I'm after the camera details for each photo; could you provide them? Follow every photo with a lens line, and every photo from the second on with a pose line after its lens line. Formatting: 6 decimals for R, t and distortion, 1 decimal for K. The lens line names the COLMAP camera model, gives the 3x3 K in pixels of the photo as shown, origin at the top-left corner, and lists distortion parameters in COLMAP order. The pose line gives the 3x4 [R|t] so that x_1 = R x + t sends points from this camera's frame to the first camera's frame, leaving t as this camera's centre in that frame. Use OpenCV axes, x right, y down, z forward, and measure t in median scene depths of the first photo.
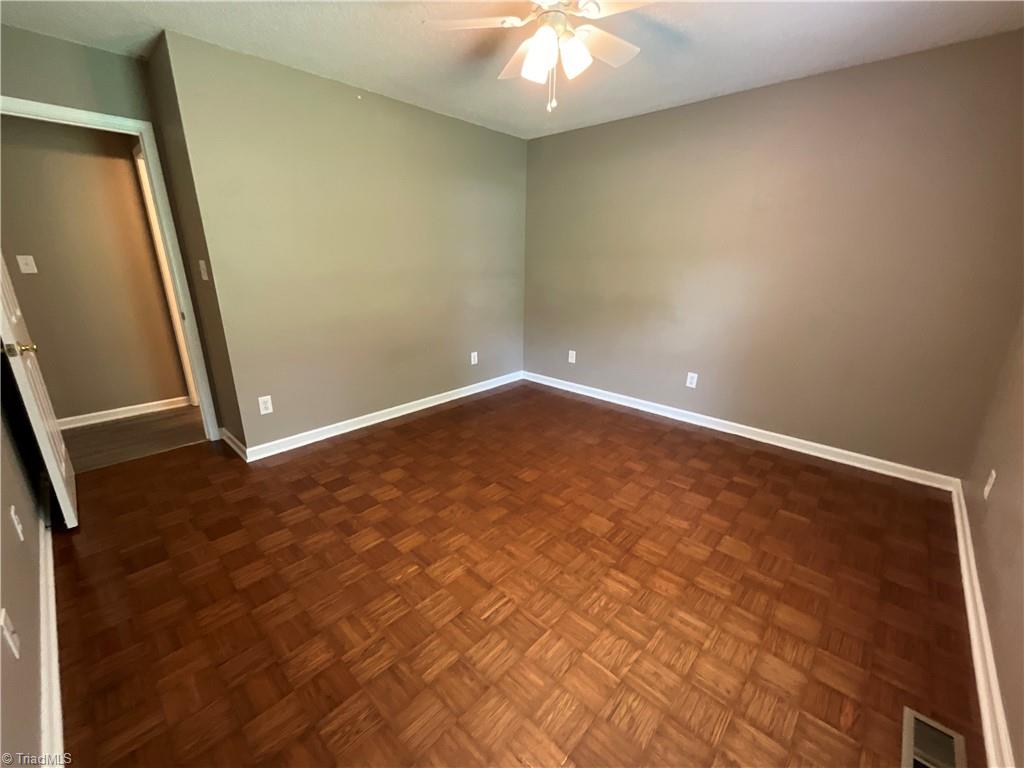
lens RADIAL K [[417.6, 0, 511.7], [0, 417.6, 382.9], [0, 0, 1]] dist [0.000620, -0.000749]
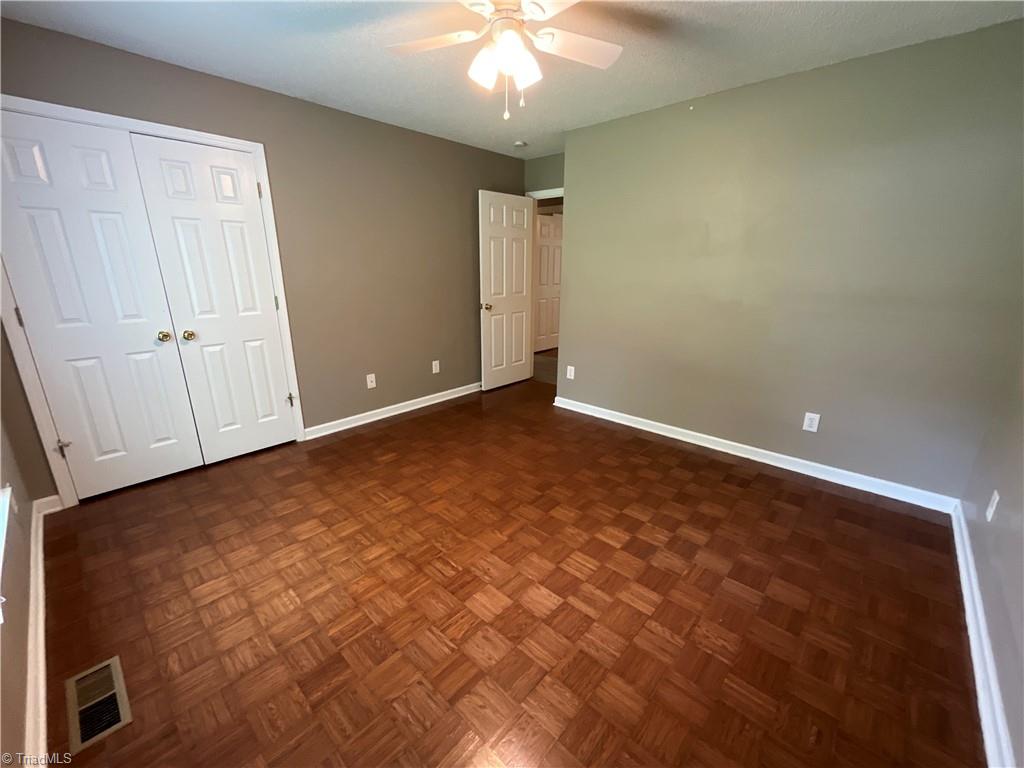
lens RADIAL K [[417.6, 0, 512.0], [0, 417.6, 386.8], [0, 0, 1]] dist [0.000620, -0.000749]
pose [[0.004600, 0.269811, -0.962902, 1.313110], [-0.297638, 0.919641, 0.256267, -0.347398], [0.954668, 0.285418, 0.084536, 1.211658]]
